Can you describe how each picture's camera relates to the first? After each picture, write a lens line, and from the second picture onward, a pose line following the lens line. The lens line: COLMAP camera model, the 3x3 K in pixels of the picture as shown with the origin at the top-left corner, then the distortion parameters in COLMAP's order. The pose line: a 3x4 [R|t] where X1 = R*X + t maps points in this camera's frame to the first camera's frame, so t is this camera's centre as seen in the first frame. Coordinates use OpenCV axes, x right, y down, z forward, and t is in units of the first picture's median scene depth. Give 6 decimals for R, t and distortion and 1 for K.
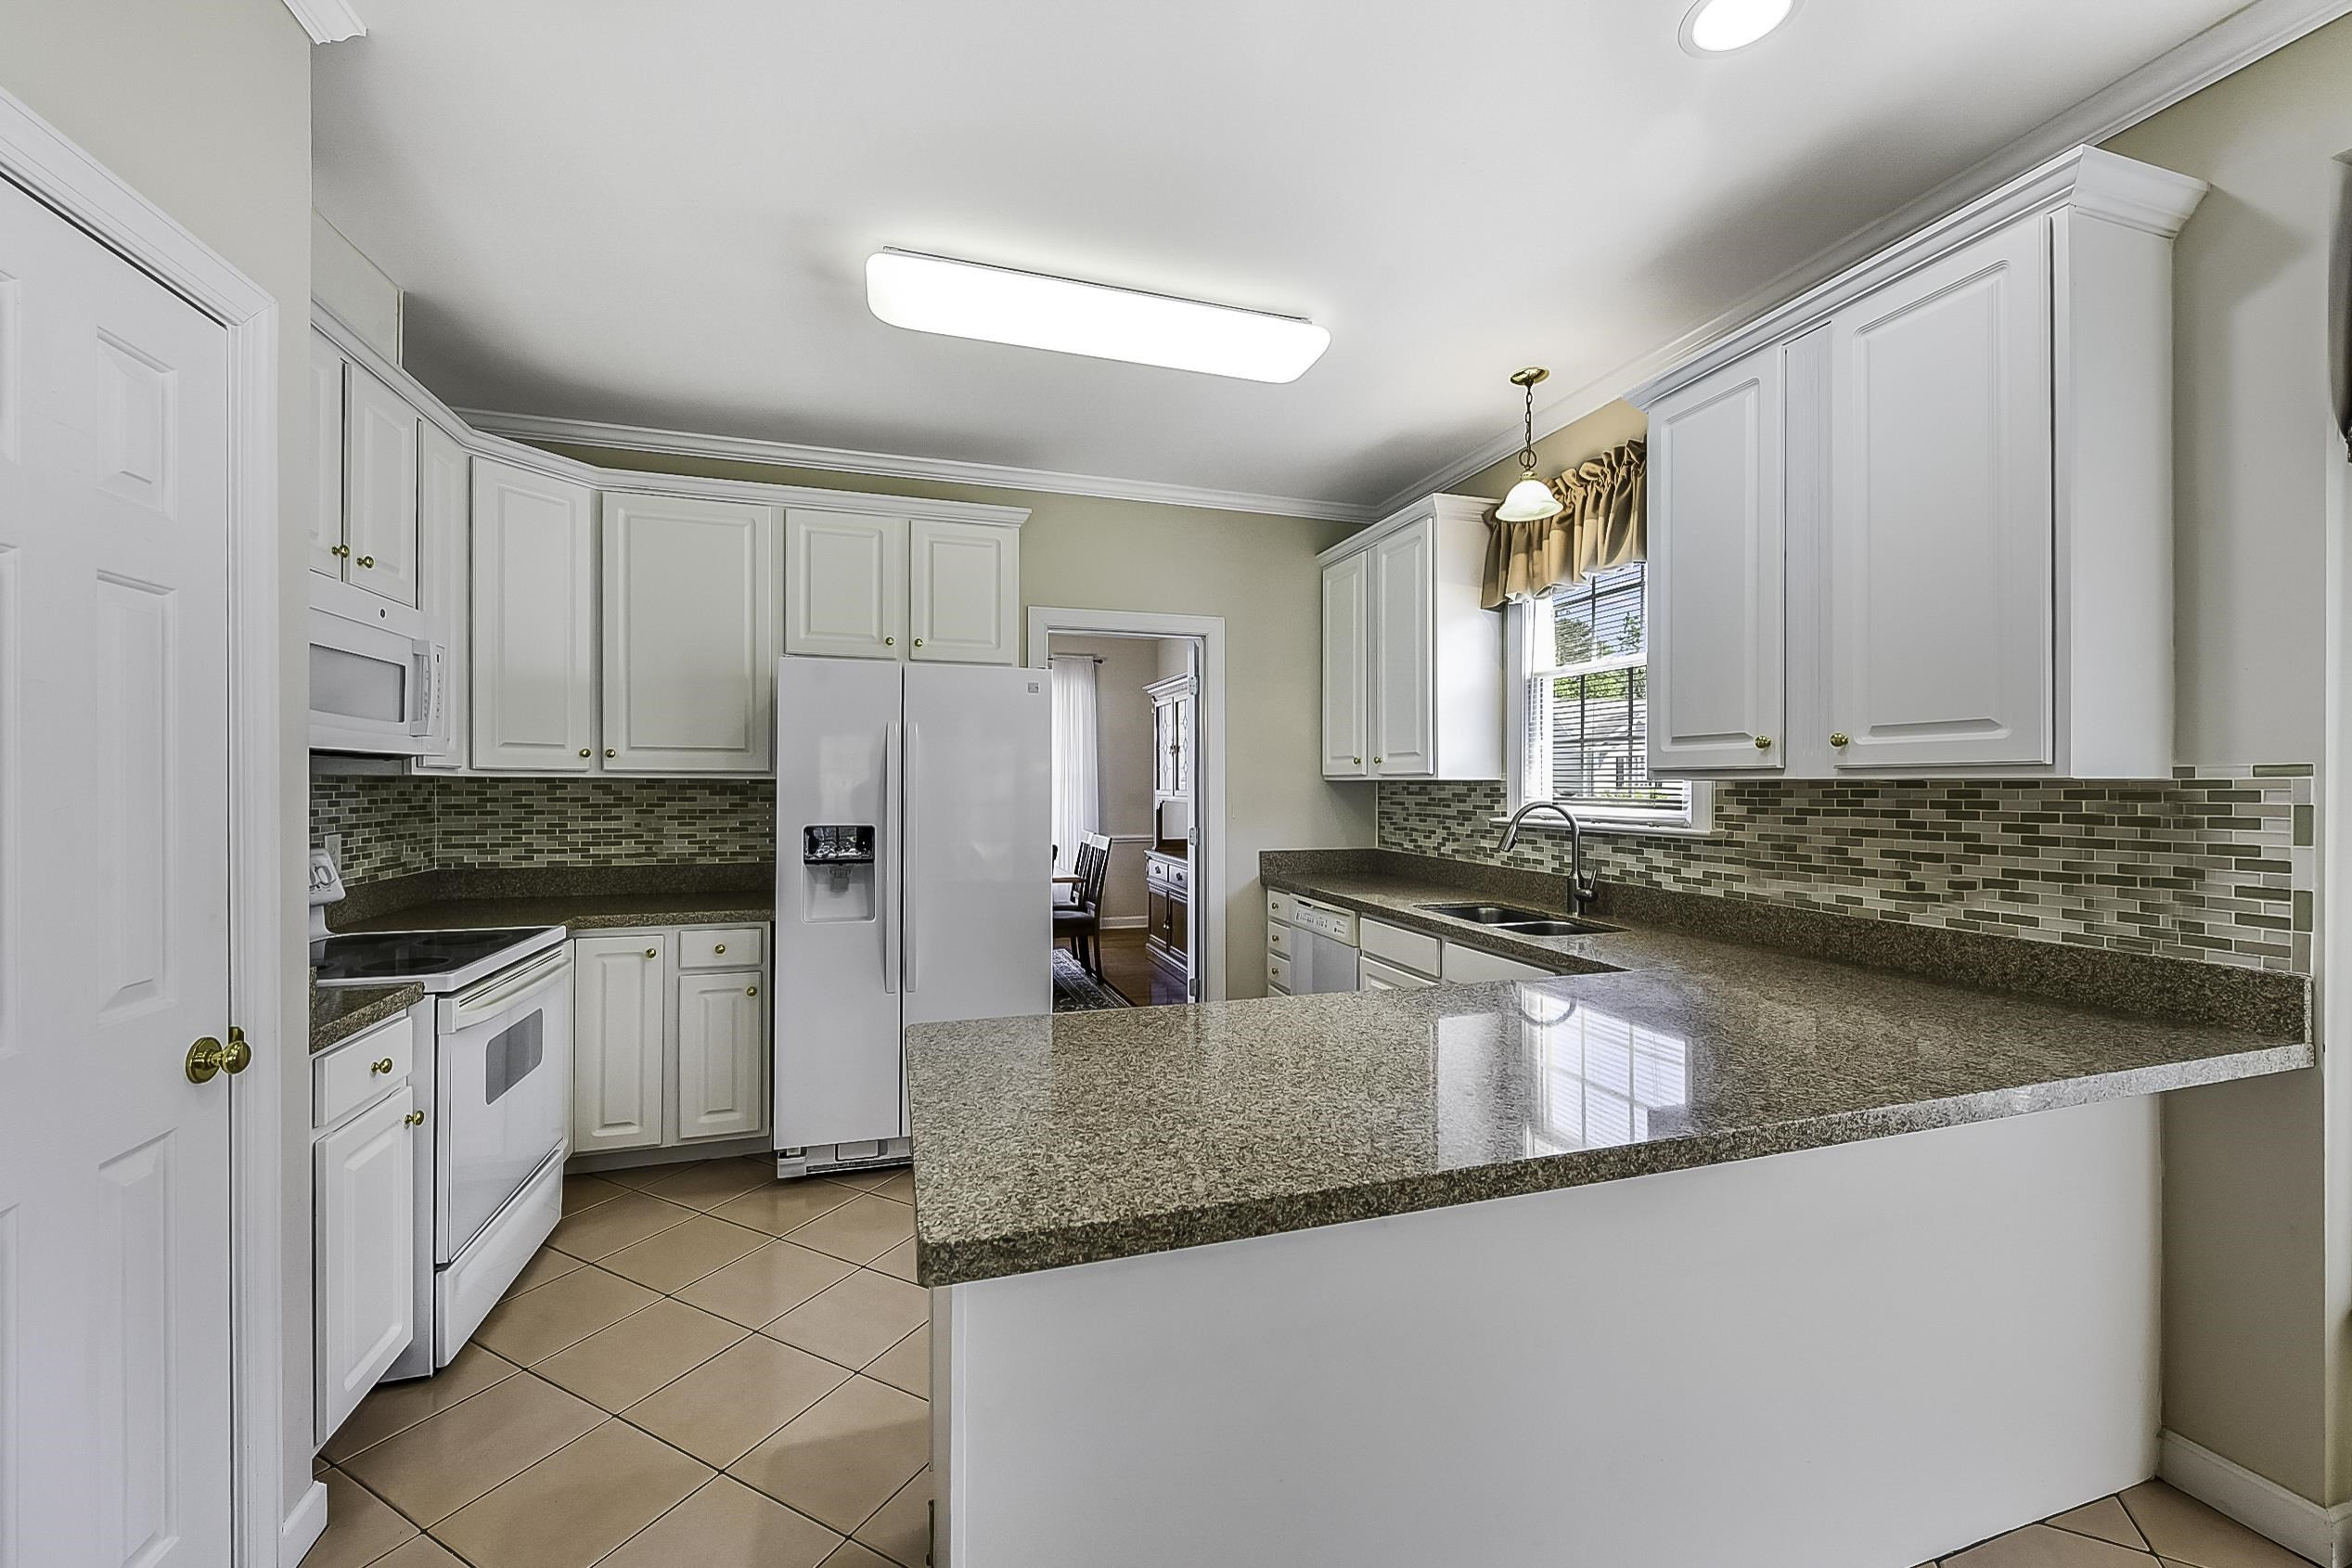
lens RADIAL K [[918.1, 0, 1181.1], [0, 918.1, 785.2], [0, 0, 1]] dist [-0.001508, -0.000073]
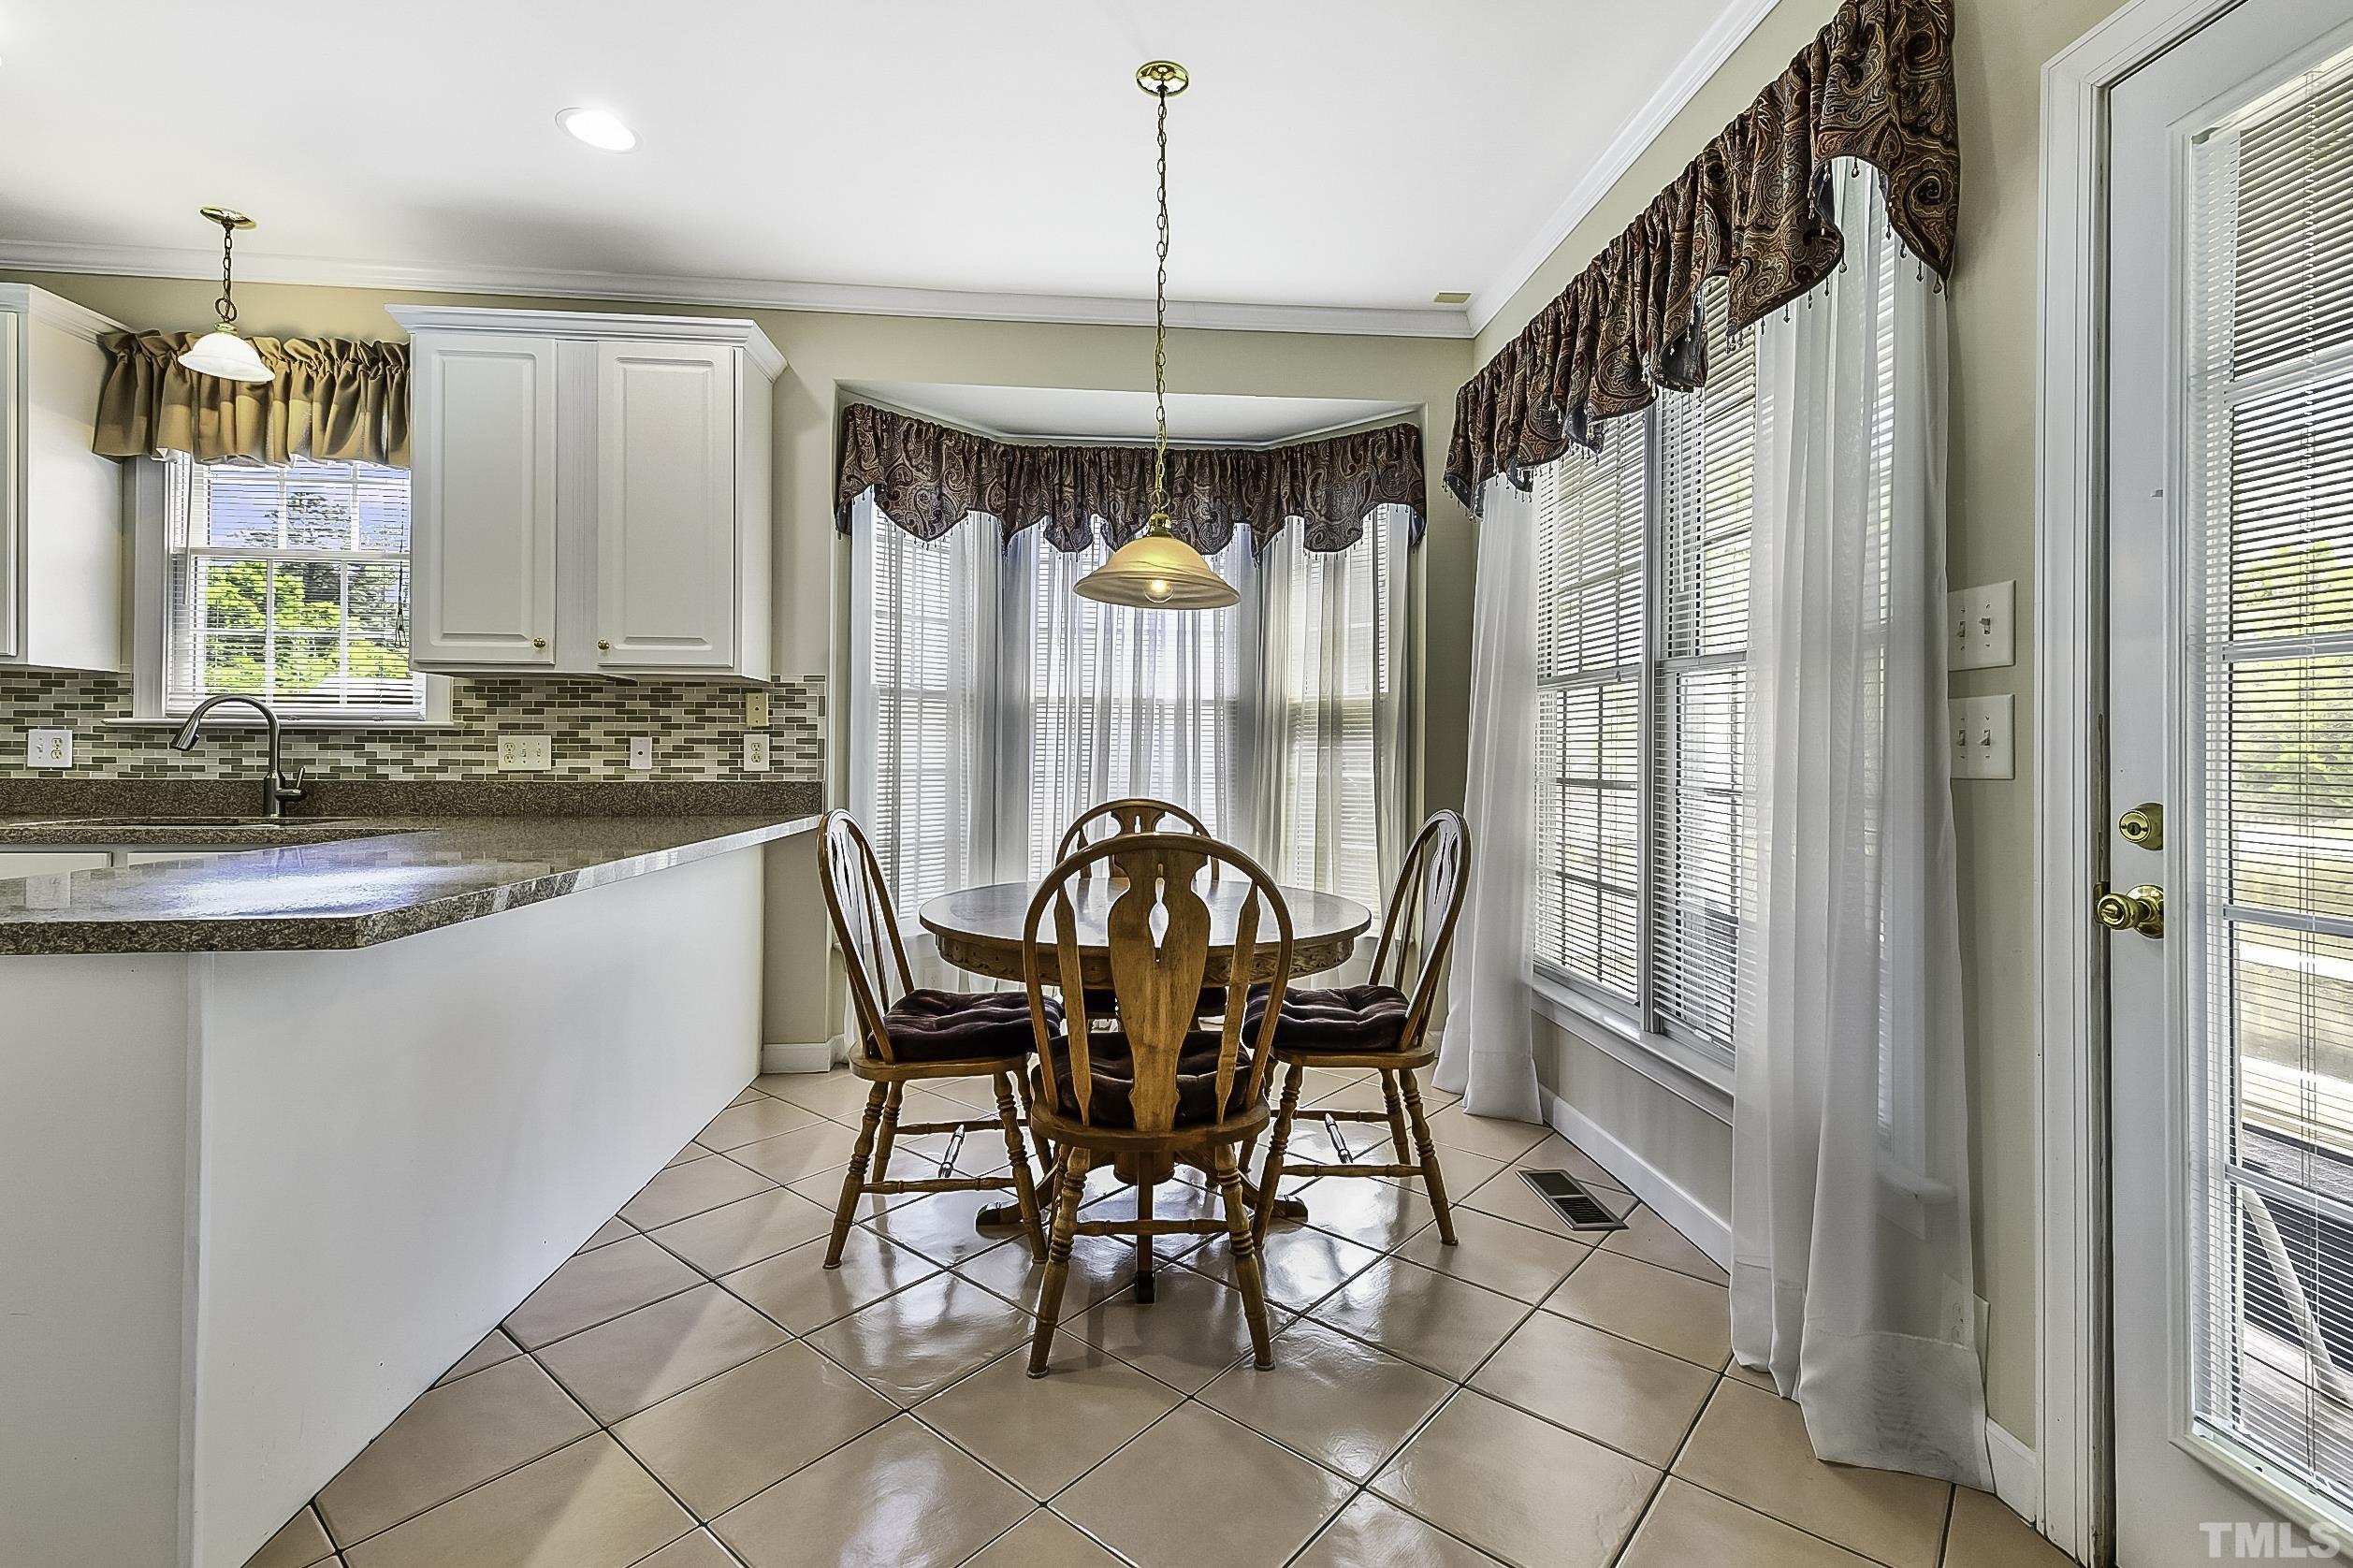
lens RADIAL K [[1039.8, 0, 1194.4], [0, 1039.8, 746.8], [0, 0, 1]] dist [0.001615, -0.000636]
pose [[0.212550, 0.005597, 0.977134, -0.556937], [-0.007145, 0.999966, -0.004174, 0.092241], [-0.977124, -0.006095, 0.212582, -0.190169]]
